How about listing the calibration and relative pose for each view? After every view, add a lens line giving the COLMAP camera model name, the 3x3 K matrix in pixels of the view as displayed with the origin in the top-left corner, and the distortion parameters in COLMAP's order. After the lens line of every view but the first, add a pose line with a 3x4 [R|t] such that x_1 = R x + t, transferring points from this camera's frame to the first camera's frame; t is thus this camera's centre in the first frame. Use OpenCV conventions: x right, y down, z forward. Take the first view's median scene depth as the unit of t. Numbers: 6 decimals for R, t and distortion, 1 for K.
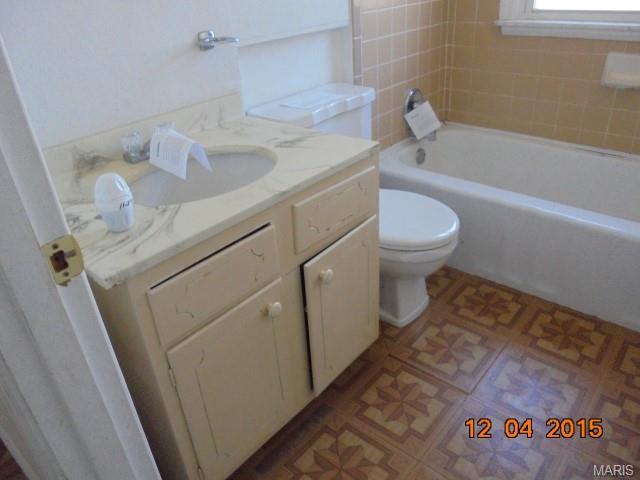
lens RADIAL K [[485.1, 0, 320.0], [0, 485.1, 240.0], [0, 0, 1]] dist [-0.111962, 0.081535]
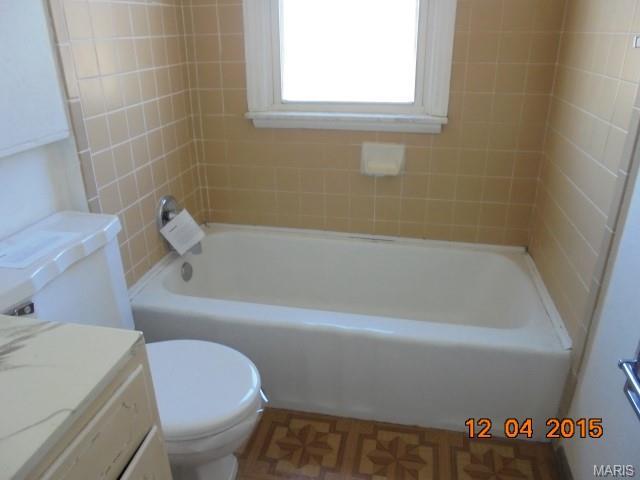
lens RADIAL K [[485.1, 0, 320.0], [0, 485.1, 240.0], [0, 0, 1]] dist [-0.111962, 0.081535]
pose [[0.869050, -0.145969, 0.472701, 0.025361], [0.203156, 0.976499, -0.071956, -0.141947], [-0.451088, 0.158565, 0.878280, 0.172464]]
